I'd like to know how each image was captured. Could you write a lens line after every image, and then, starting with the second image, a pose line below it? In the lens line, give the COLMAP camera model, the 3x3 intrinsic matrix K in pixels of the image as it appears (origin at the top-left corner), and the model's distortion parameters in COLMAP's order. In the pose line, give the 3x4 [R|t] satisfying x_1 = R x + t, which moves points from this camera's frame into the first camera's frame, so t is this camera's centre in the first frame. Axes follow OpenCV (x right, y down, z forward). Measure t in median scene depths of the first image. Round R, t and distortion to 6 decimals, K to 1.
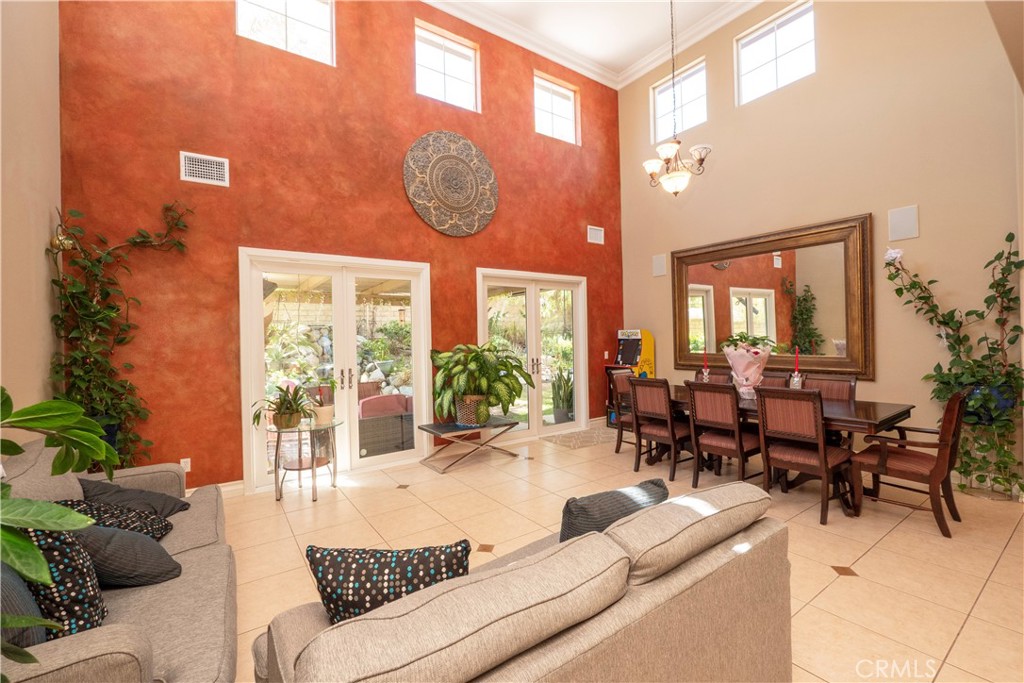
lens RADIAL K [[436.1, 0, 511.0], [0, 436.1, 335.1], [0, 0, 1]] dist [-0.002905, -0.000338]
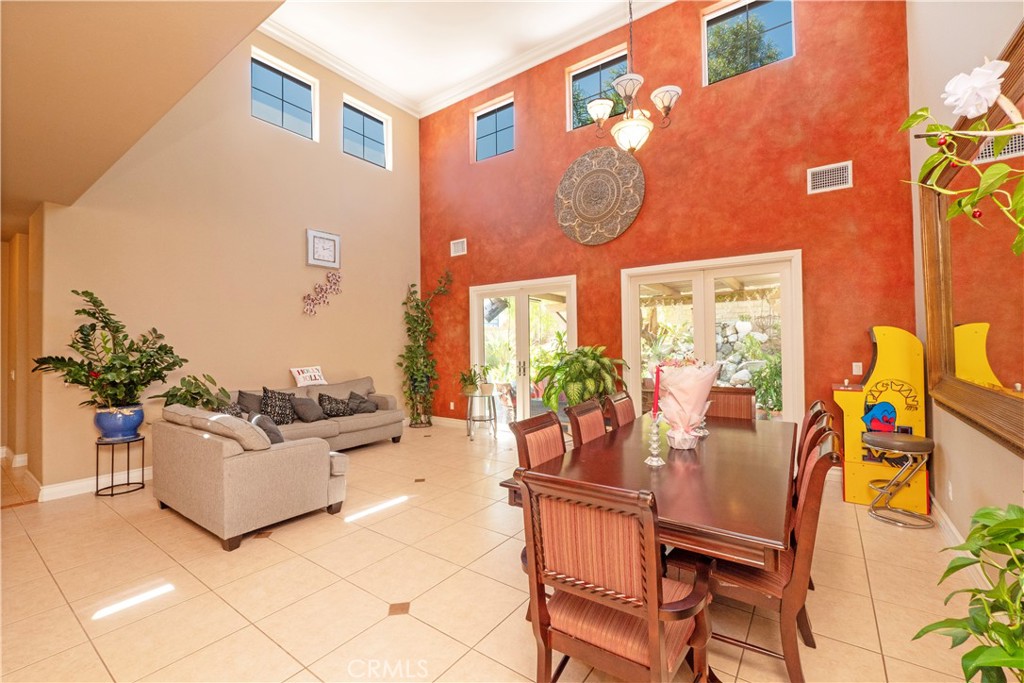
lens RADIAL K [[436.1, 0, 511.0], [0, 436.1, 335.1], [0, 0, 1]] dist [-0.002905, -0.000338]
pose [[0.318645, 0.001277, -0.947873, 0.847646], [0.012130, 0.999912, 0.005425, -0.013662], [0.947797, -0.013227, 0.318601, 0.468727]]
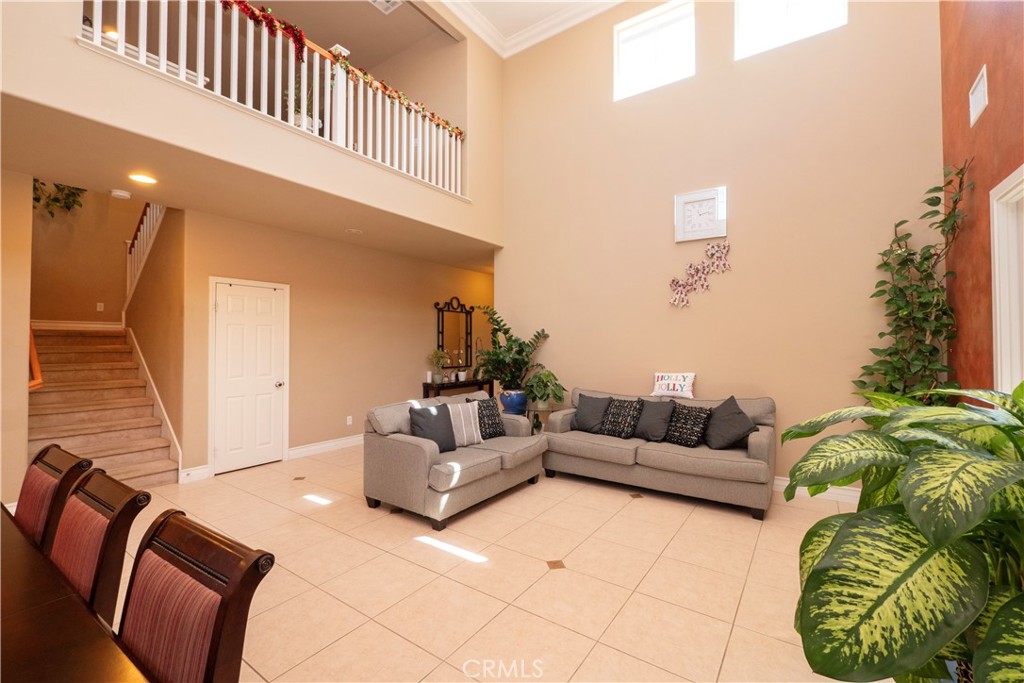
lens RADIAL K [[436.1, 0, 511.0], [0, 436.1, 335.1], [0, 0, 1]] dist [-0.002905, -0.000338]
pose [[-0.941561, 0.013182, -0.336585, 0.205699], [0.021226, 0.999570, -0.020229, 0.003259], [0.336173, -0.026191, -0.941436, 1.065108]]
